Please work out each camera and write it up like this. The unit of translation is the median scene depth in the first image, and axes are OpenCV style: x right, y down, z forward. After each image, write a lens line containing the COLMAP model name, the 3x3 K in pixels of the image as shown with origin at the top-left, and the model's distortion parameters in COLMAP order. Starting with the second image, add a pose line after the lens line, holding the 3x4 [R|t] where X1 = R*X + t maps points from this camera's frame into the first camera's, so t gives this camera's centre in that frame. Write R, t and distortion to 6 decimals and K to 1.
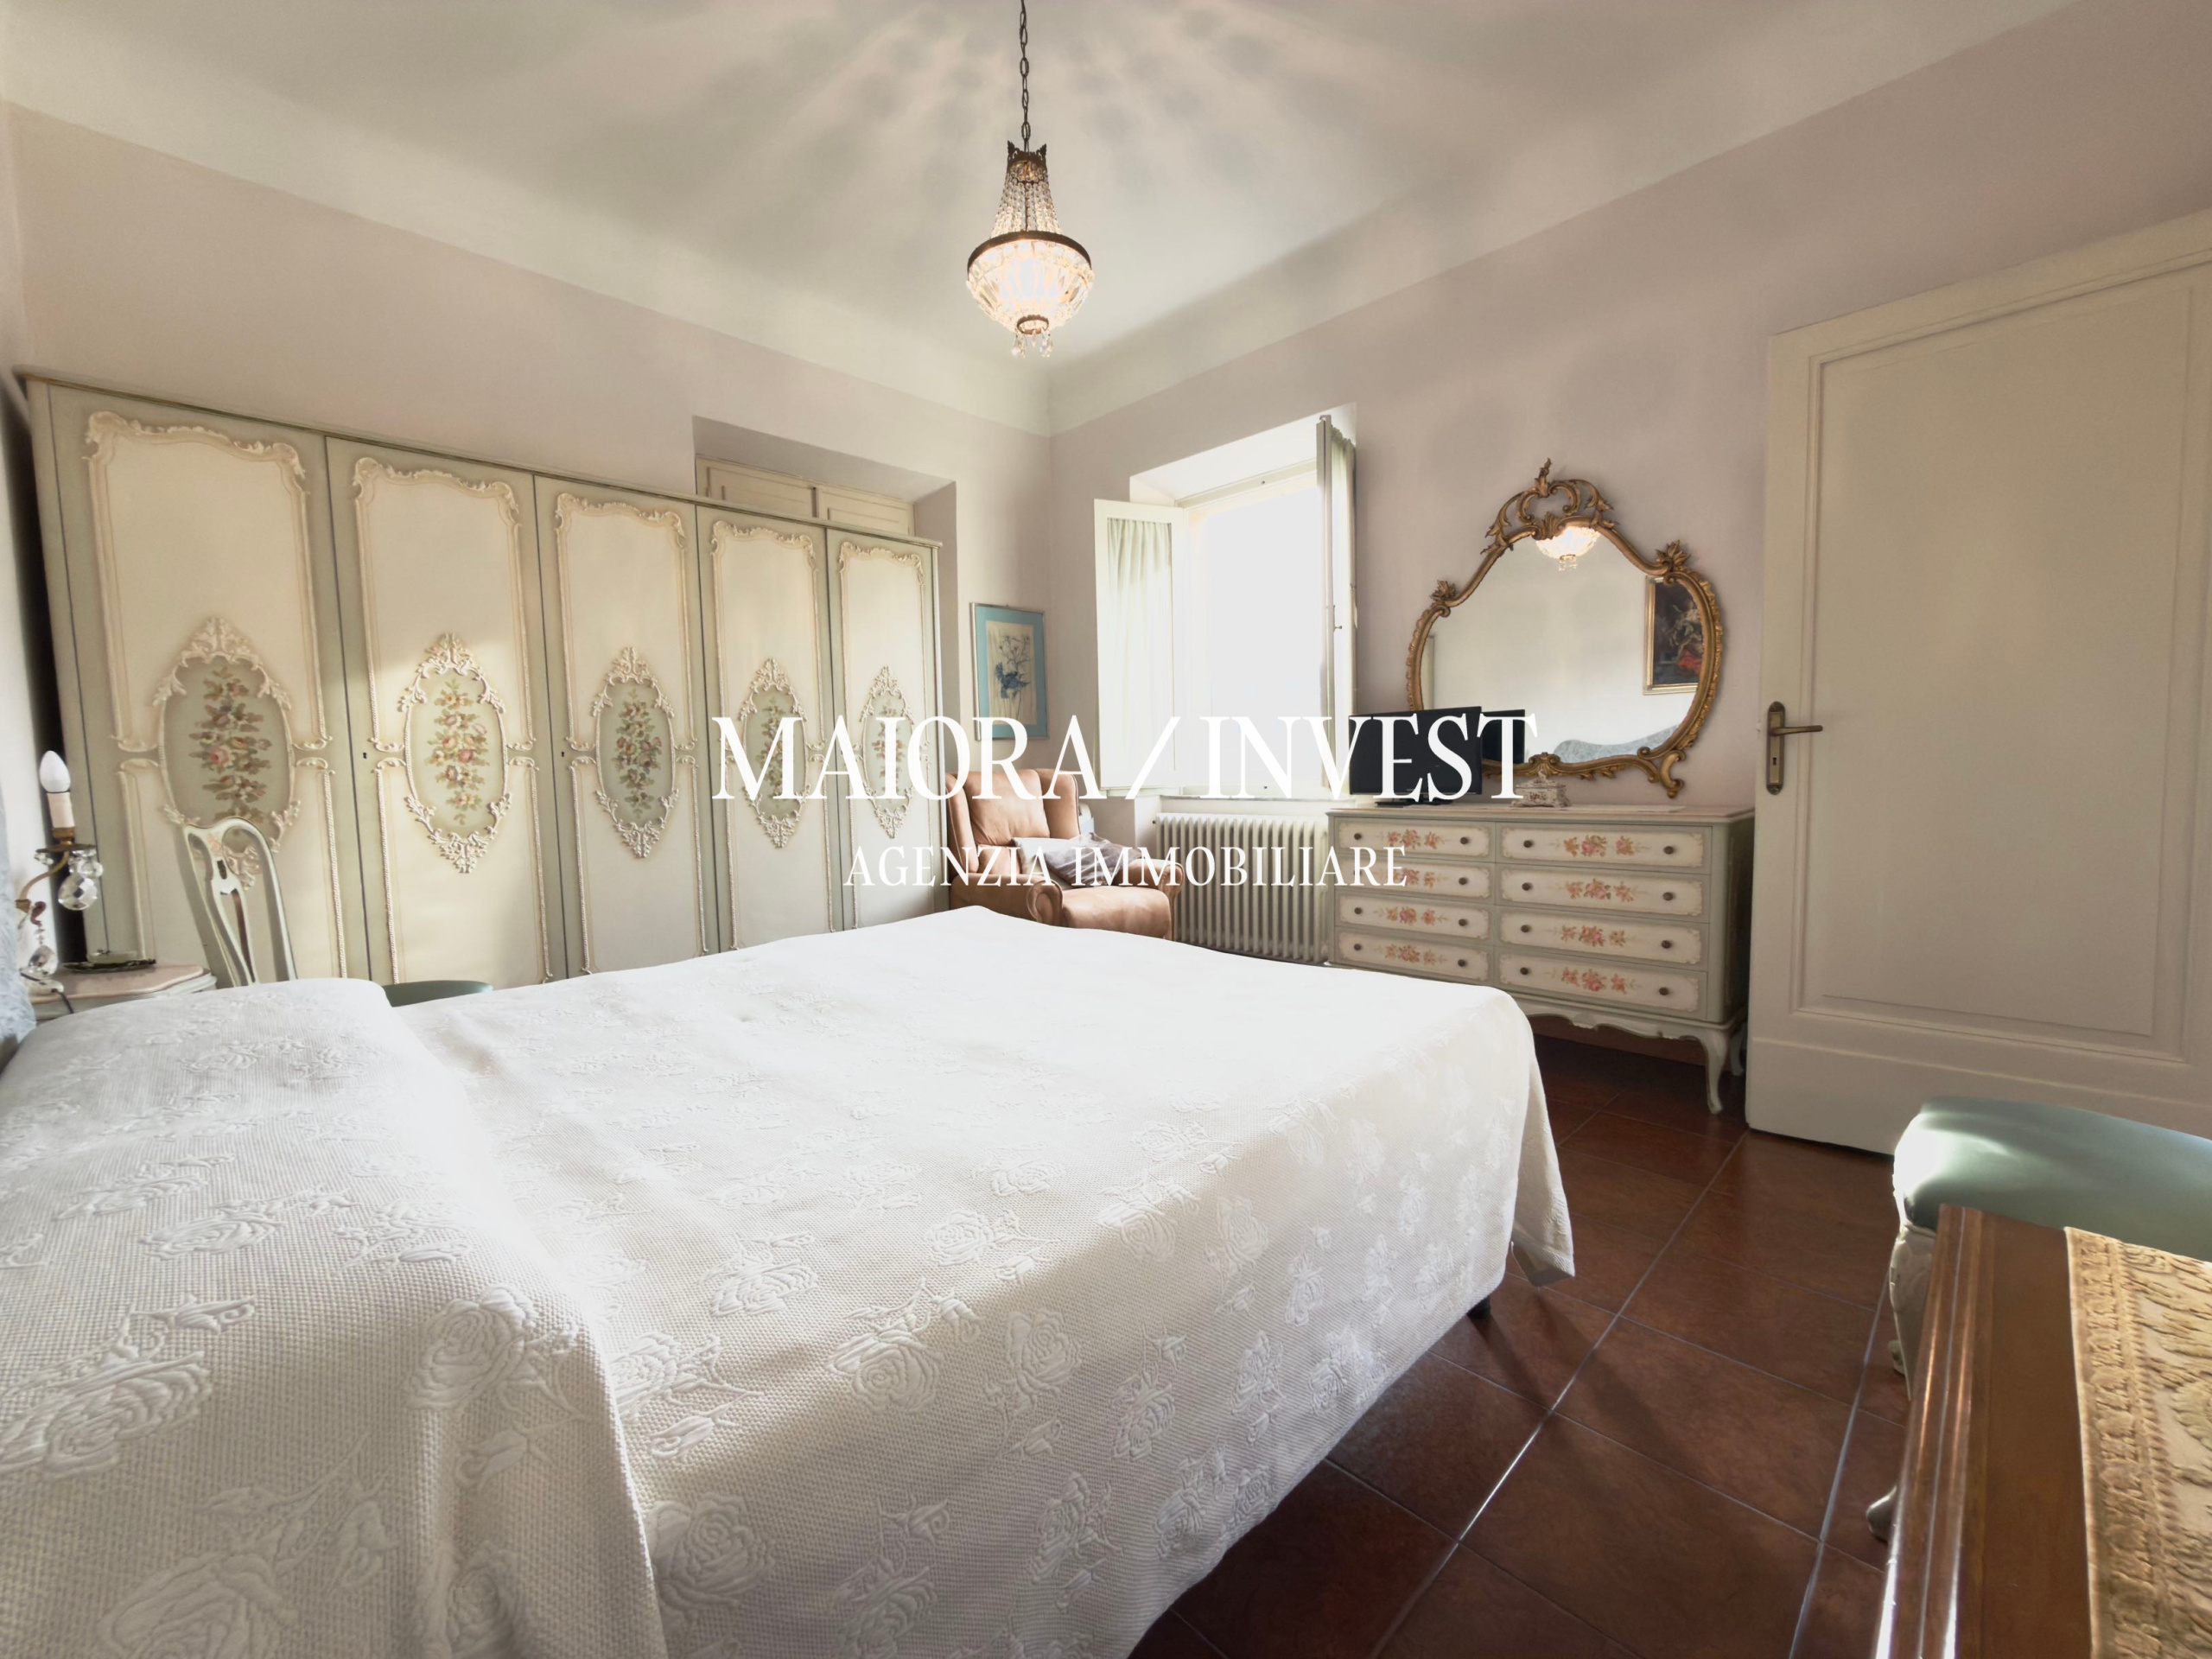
lens RADIAL K [[884.9, 0, 1106.4], [0, 884.9, 832.2], [0, 0, 1]] dist [0.001835, -0.000470]
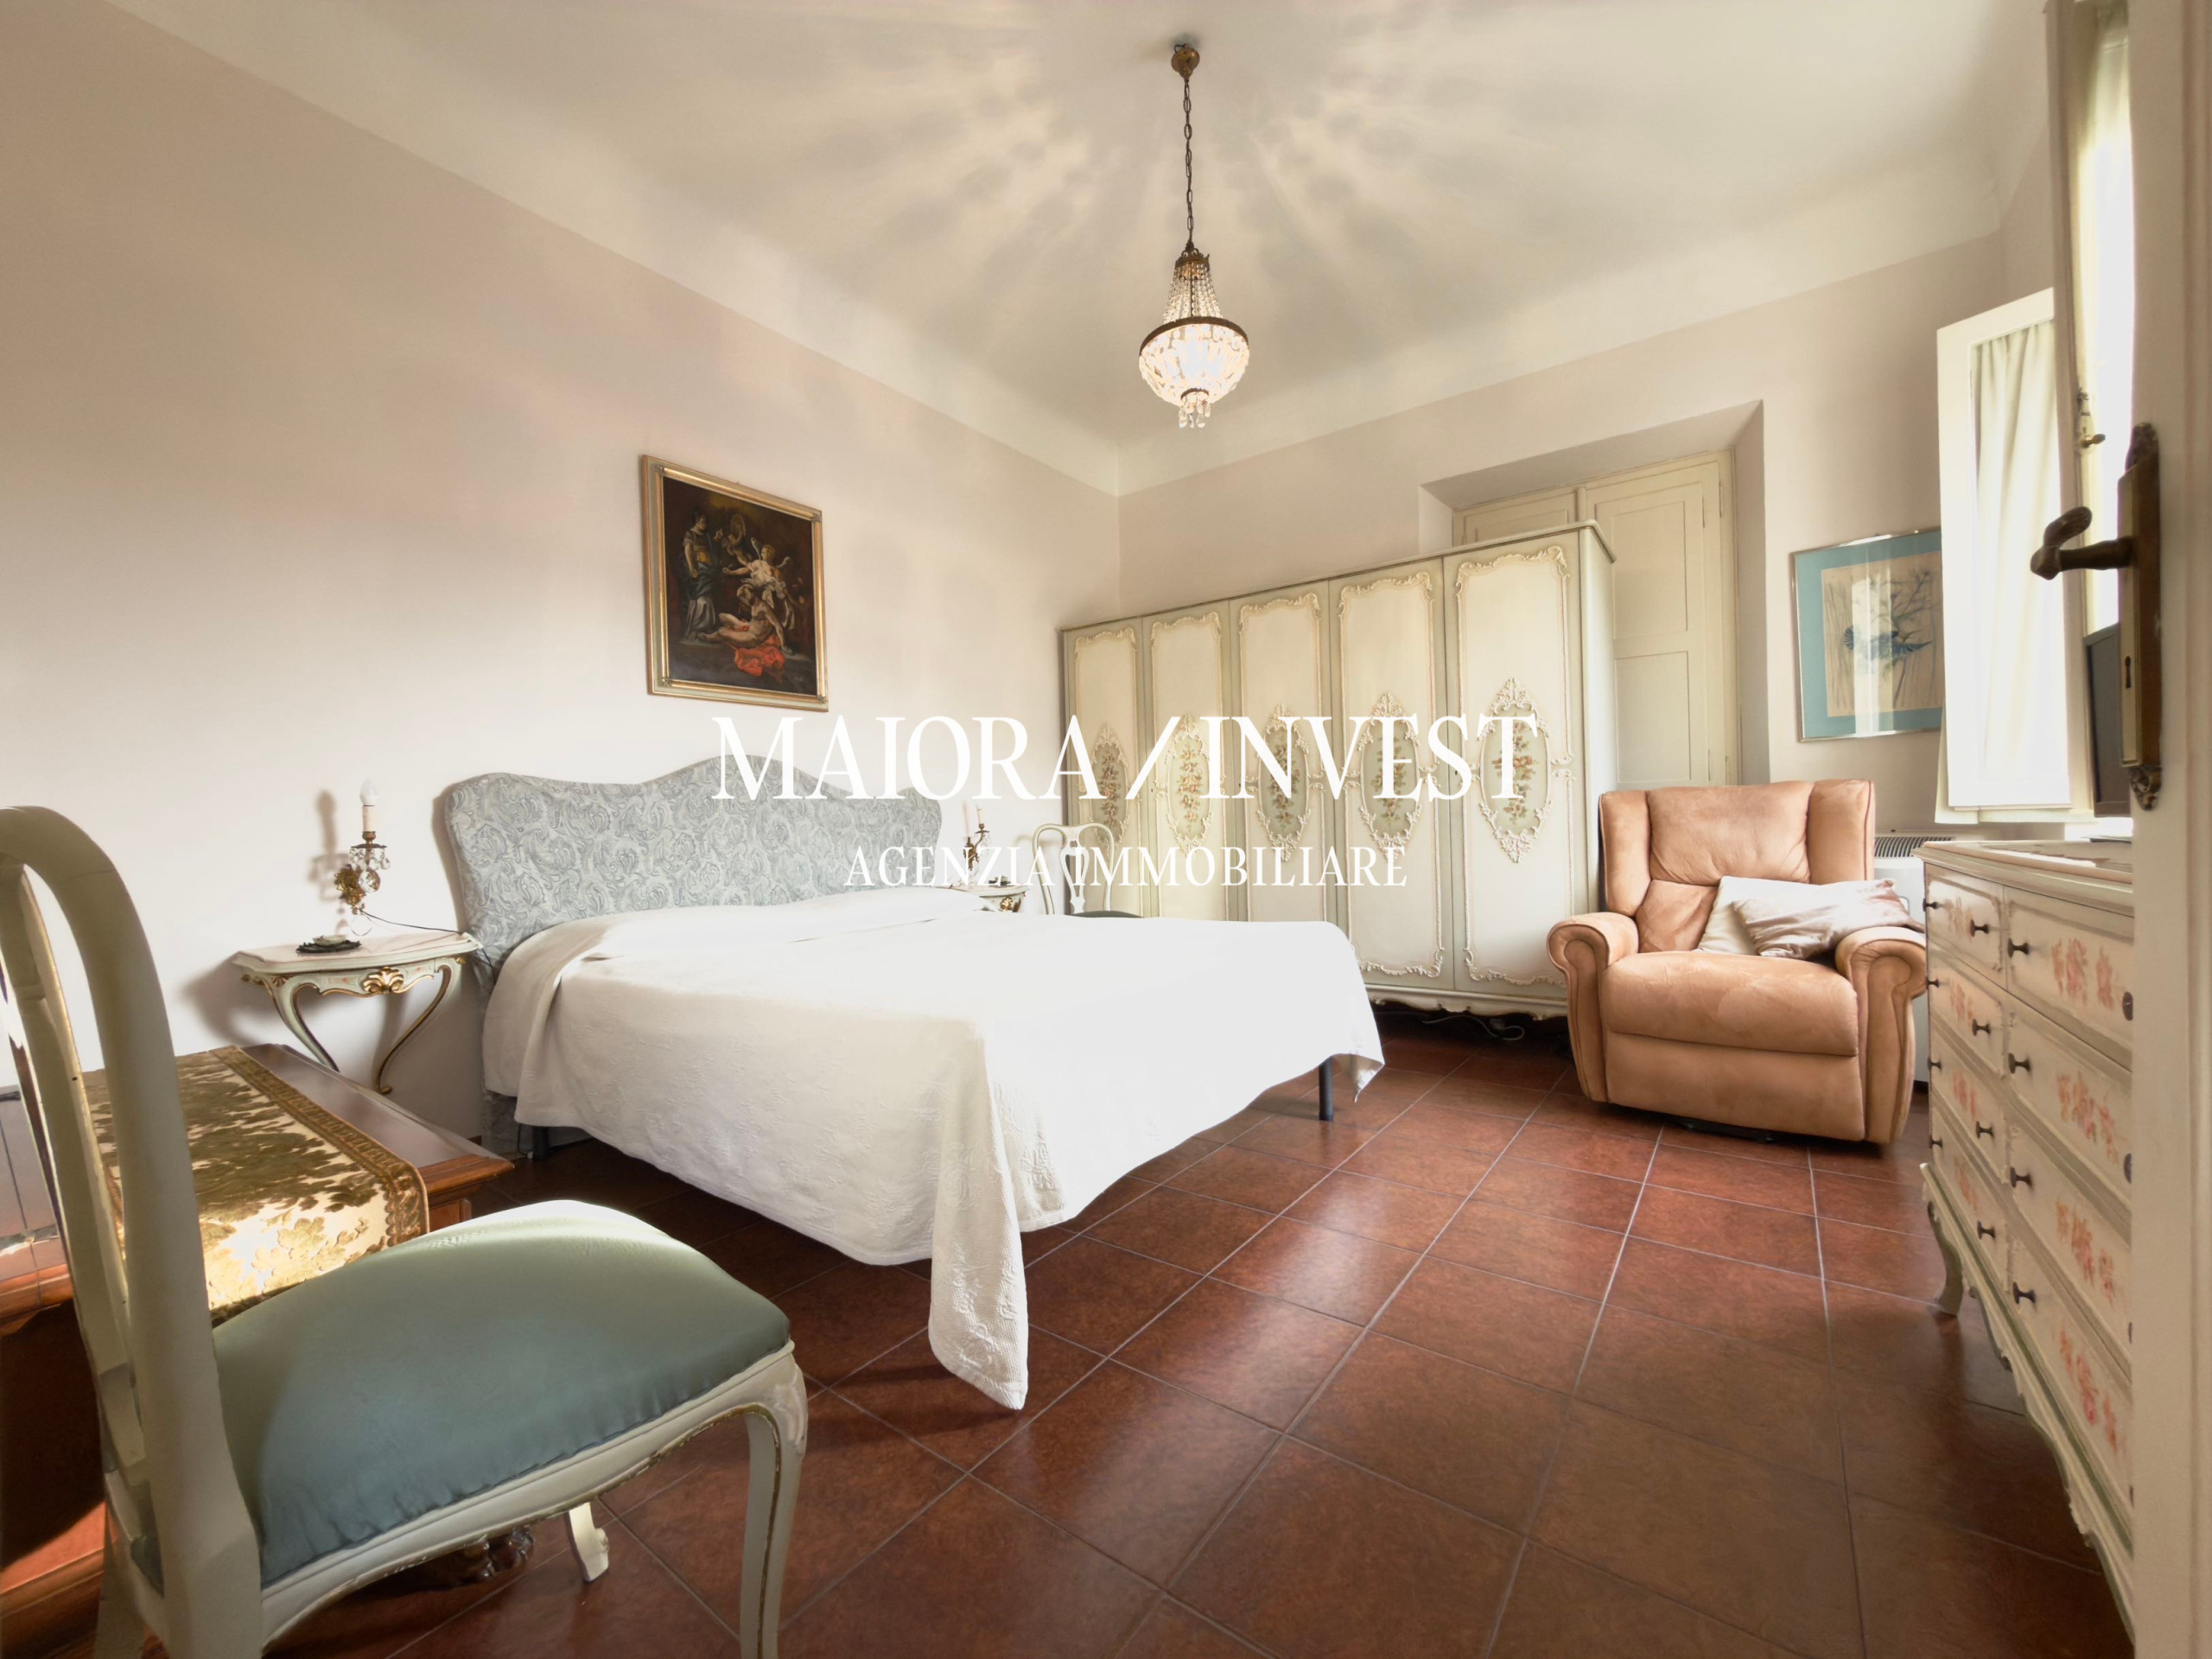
lens RADIAL K [[884.9, 0, 1104.0], [0, 884.9, 831.2], [0, 0, 1]] dist [0.001835, -0.000470]
pose [[0.148950, 0.019657, -0.988649, 0.830239], [-0.052234, 0.998563, 0.011985, -0.020043], [0.987464, 0.049856, 0.149763, 0.598694]]
